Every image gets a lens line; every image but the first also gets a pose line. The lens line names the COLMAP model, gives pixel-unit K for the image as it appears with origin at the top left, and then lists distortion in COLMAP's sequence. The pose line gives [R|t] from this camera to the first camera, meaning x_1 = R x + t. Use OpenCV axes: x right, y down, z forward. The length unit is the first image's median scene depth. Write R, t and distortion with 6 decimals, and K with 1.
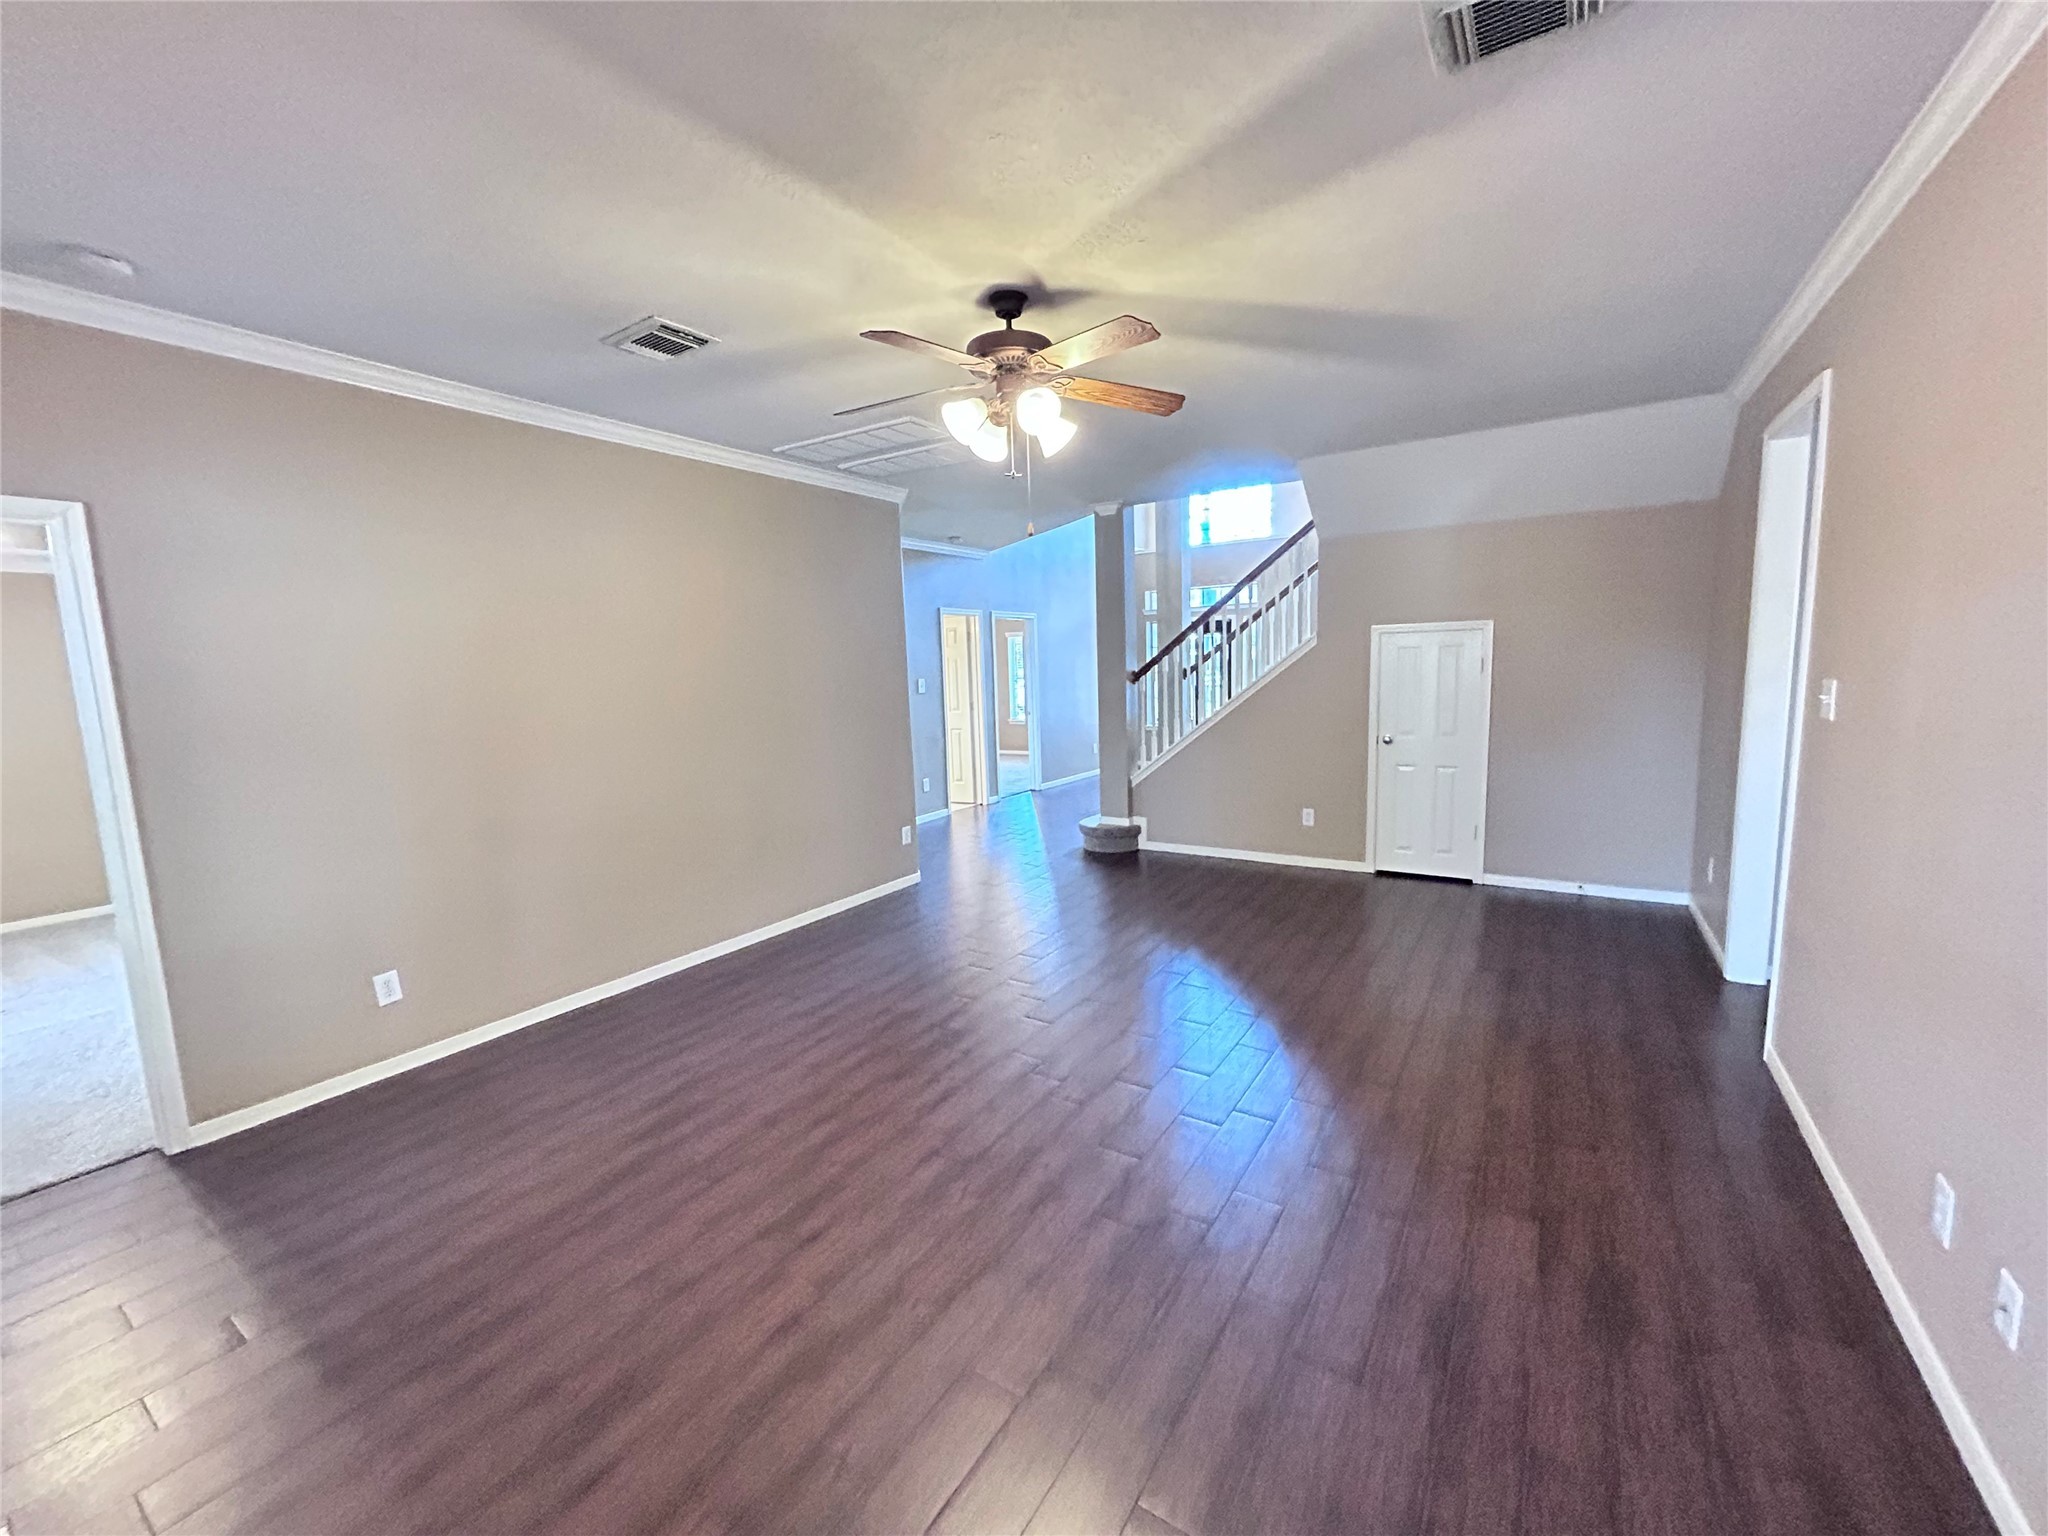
lens RADIAL K [[828.5, 0, 1024.0], [0, 828.5, 768.0], [0, 0, 1]] dist [-0.000591, -0.000056]
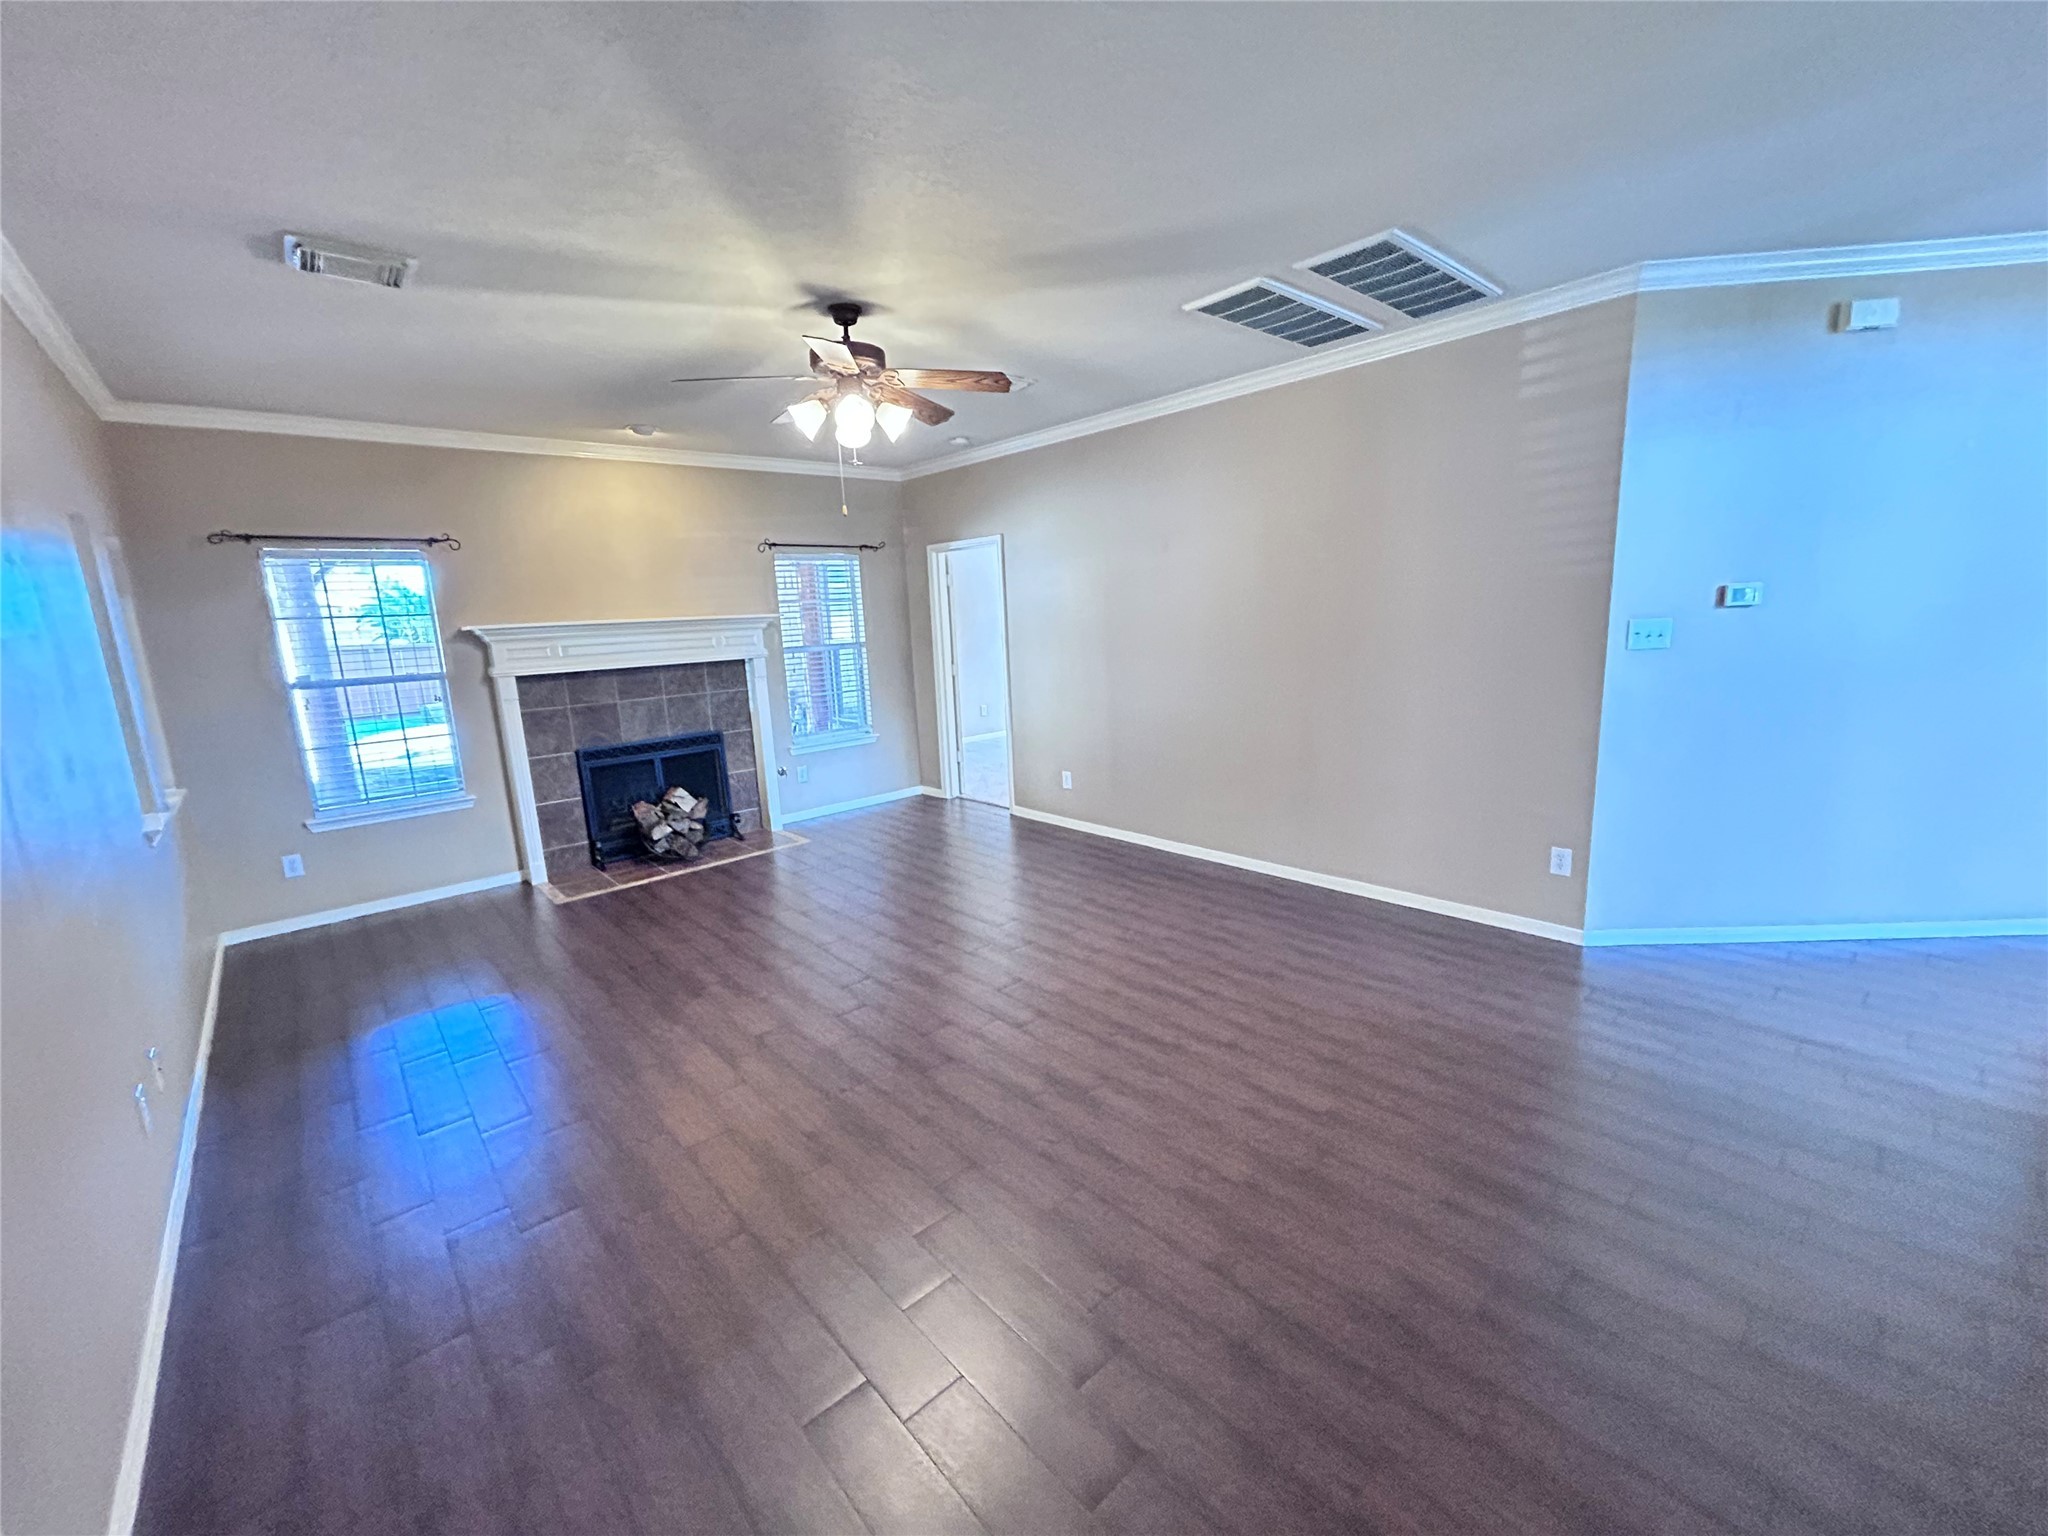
lens RADIAL K [[828.5, 0, 1024.0], [0, 828.5, 768.0], [0, 0, 1]] dist [-0.000591, -0.000056]
pose [[-0.261164, 0.227364, -0.938136, 0.924698], [-0.066573, 0.965309, 0.252482, -0.204976], [0.962996, 0.128394, -0.236968, 1.282006]]
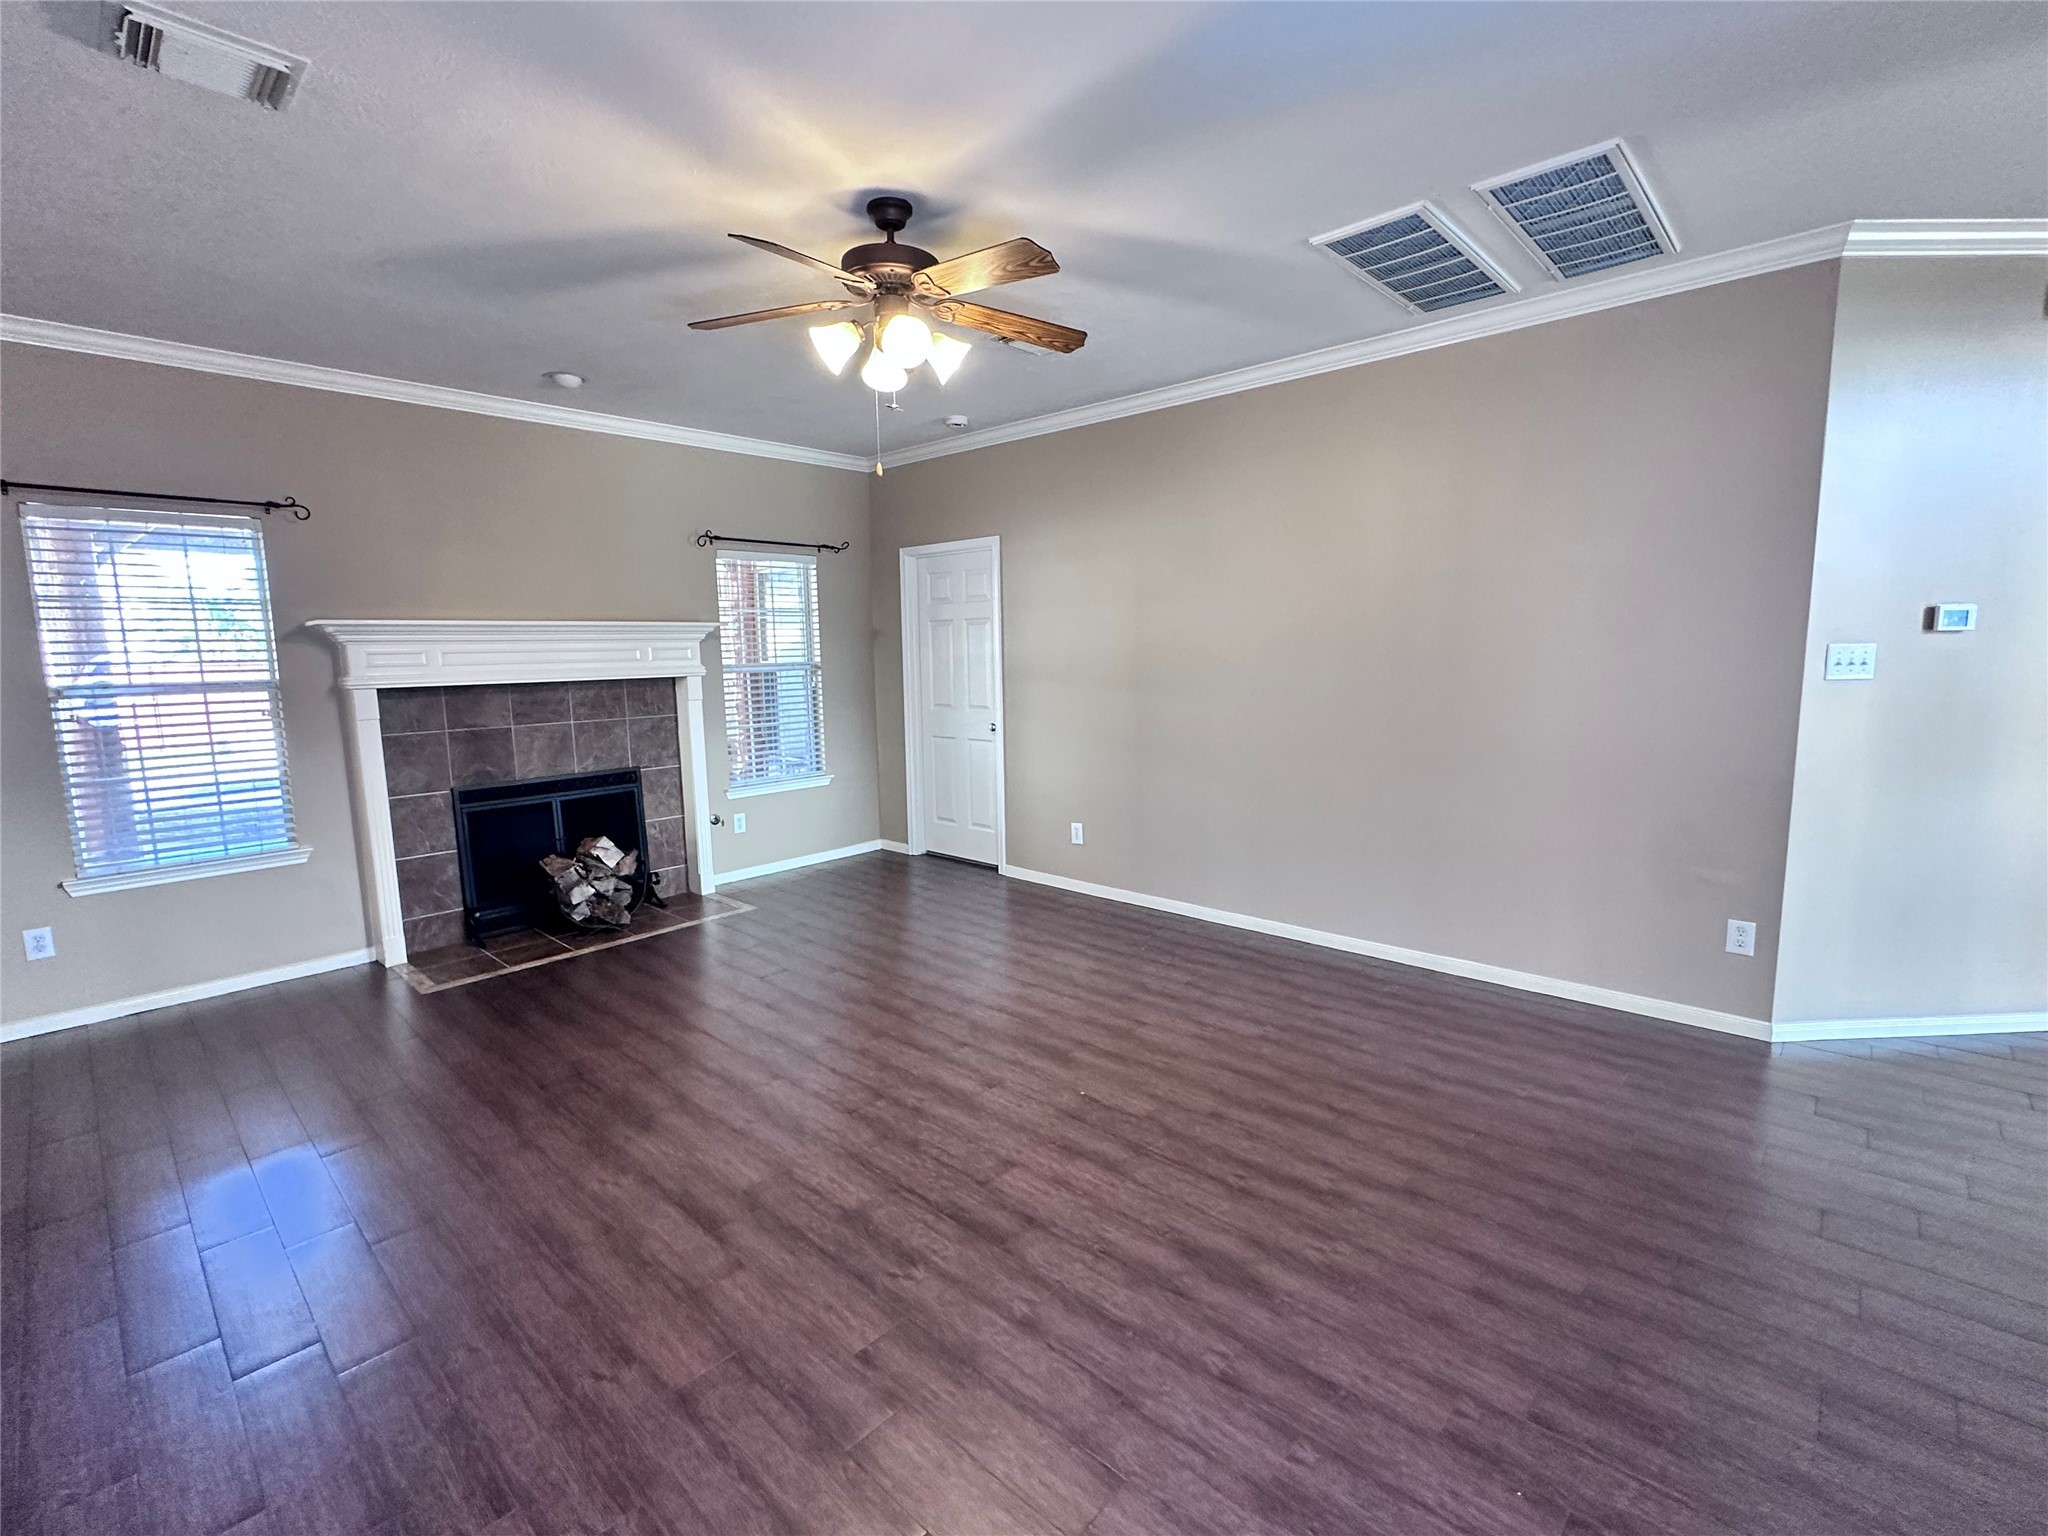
lens RADIAL K [[920.4, 0, 1020.6], [0, 920.4, 773.1], [0, 0, 1]] dist [-0.000918, 0.000072]
pose [[-0.173772, 0.174026, -0.969288, 0.809802], [-0.099998, 0.976056, 0.193169, -0.145308], [0.979696, 0.130494, -0.152209, 1.091411]]
